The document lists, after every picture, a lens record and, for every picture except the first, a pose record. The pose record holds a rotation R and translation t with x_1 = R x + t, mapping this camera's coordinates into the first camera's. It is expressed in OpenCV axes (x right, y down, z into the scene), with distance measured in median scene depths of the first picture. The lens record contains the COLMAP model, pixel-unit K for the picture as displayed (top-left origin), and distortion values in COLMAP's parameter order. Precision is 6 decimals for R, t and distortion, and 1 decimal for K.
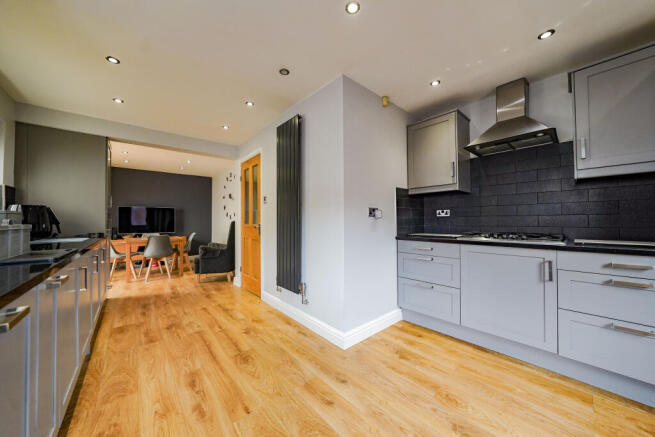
lens RADIAL K [[228.4, 0, 332.5], [0, 228.4, 219.6], [0, 0, 1]] dist [-0.019048, 0.000338]
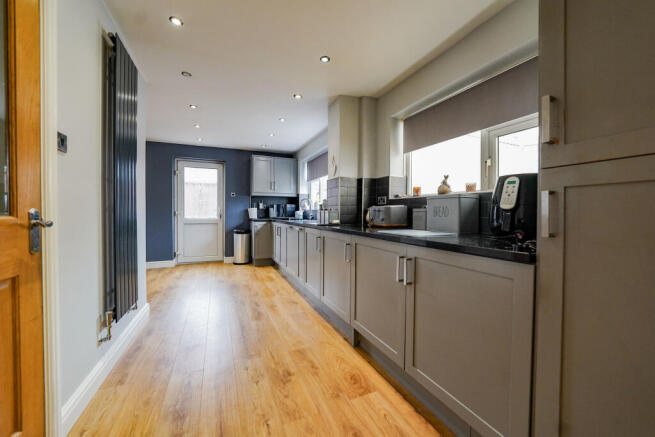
lens RADIAL K [[228.4, 0, 326.1], [0, 228.4, 218.3], [0, 0, 1]] dist [-0.019048, 0.000338]
pose [[-0.955760, -0.005538, 0.294094, -2.331140], [-0.003296, 0.999962, 0.008120, 0.082355], [-0.294128, 0.006792, -0.955742, 3.612727]]
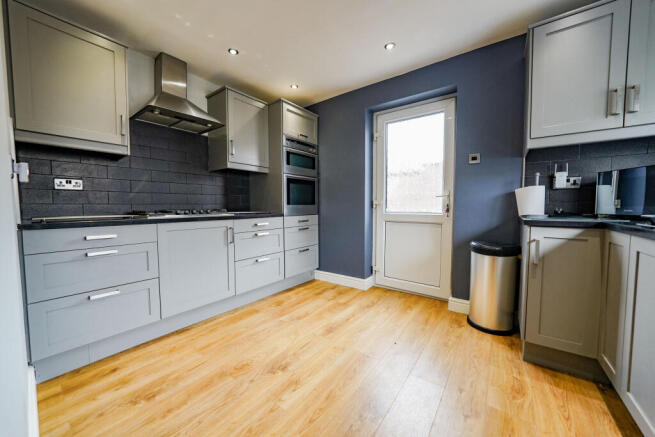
lens RADIAL K [[228.4, 0, 333.0], [0, 228.4, 217.7], [0, 0, 1]] dist [-0.019048, 0.000338]
pose [[-0.189721, -0.053555, 0.980376, -0.417153], [-0.003947, 0.998545, 0.053784, 0.044224], [-0.981830, 0.006335, -0.189656, 0.609747]]
